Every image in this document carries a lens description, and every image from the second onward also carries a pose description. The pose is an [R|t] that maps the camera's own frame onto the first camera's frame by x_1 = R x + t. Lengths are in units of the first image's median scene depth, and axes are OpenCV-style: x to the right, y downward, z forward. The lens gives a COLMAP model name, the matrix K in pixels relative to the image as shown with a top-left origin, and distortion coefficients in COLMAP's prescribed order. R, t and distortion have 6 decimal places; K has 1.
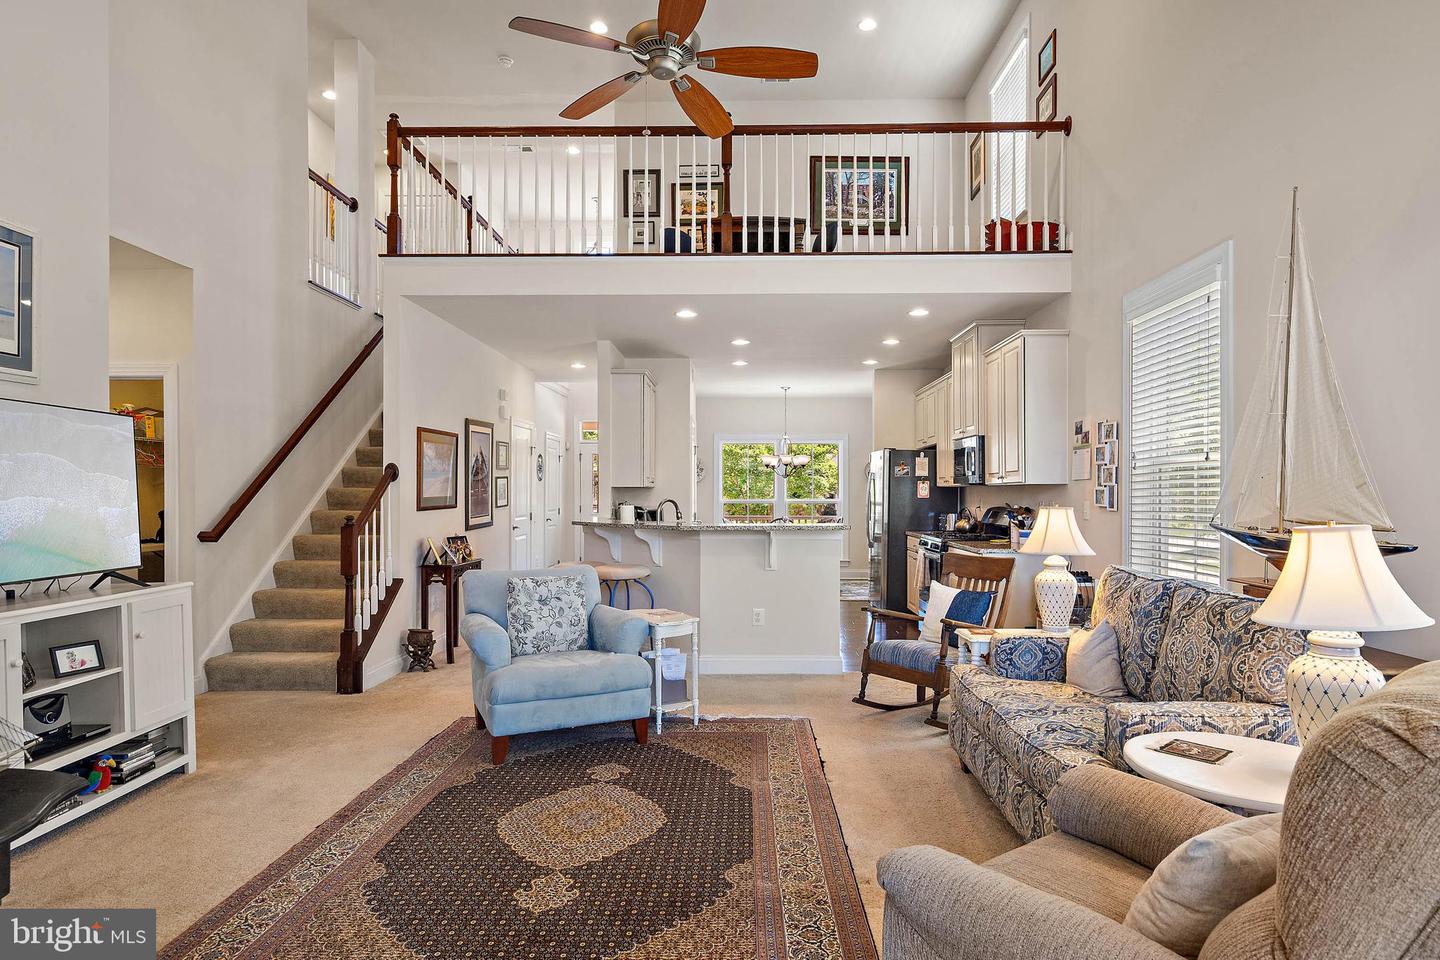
lens RADIAL K [[792.9, 0, 725.2], [0, 792.9, 495.8], [0, 0, 1]] dist [0.000240, -0.001305]
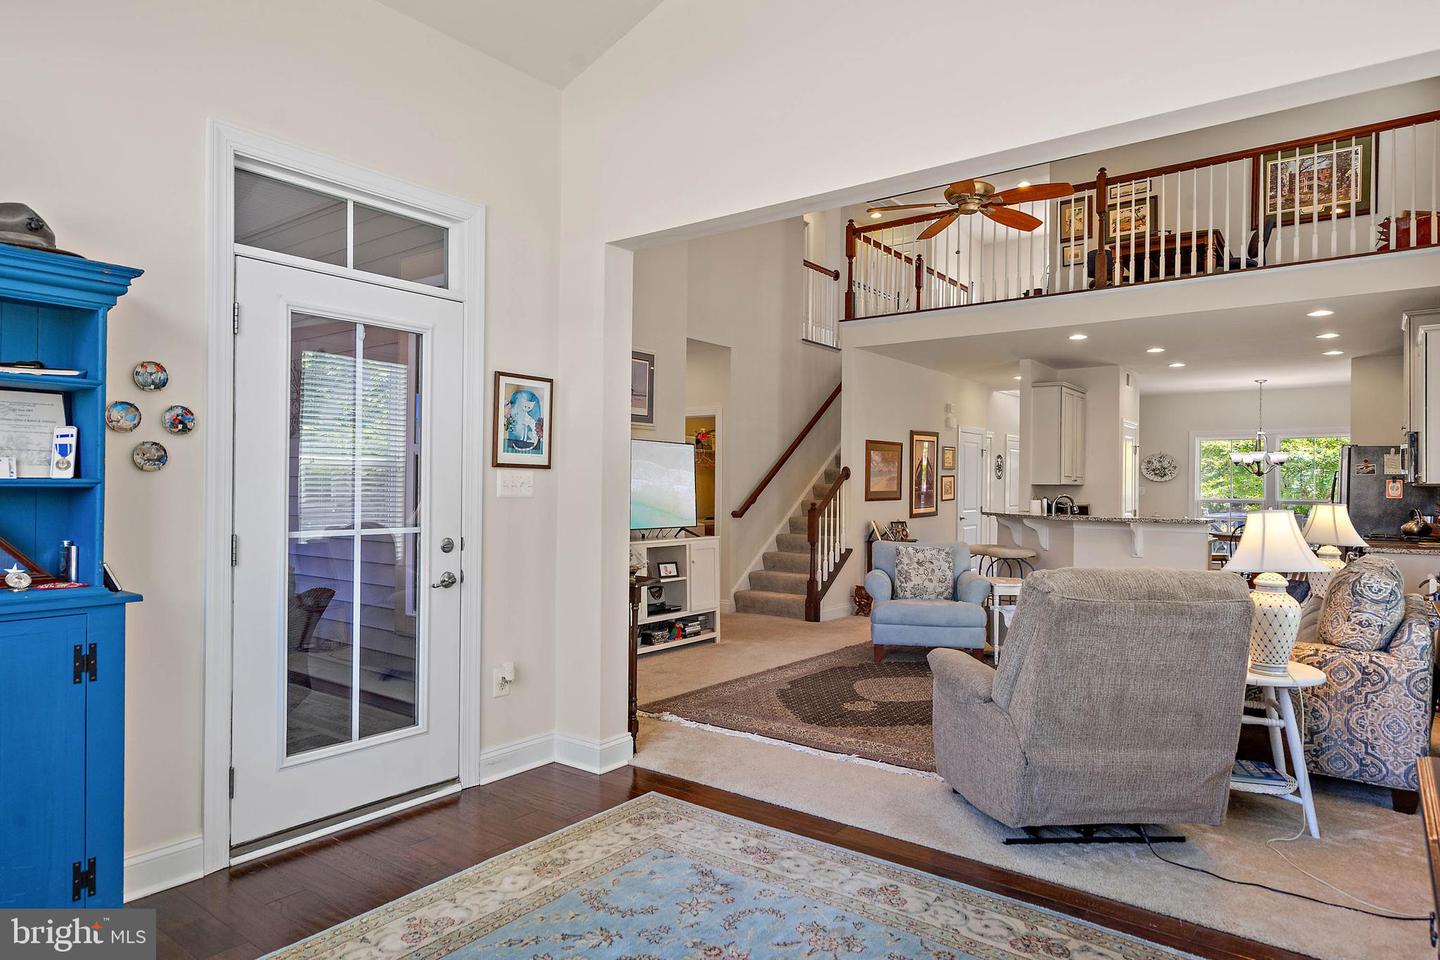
lens RADIAL K [[830.1, 0, 720.0], [0, 830.1, 480.0], [0, 0, 1]] dist [-0.073150, 0.000123]
pose [[0.799334, 0.002424, -0.600882, 0.298446], [-0.012522, 0.999842, -0.012624, 0.004287], [0.600756, 0.017615, 0.799238, -0.326969]]
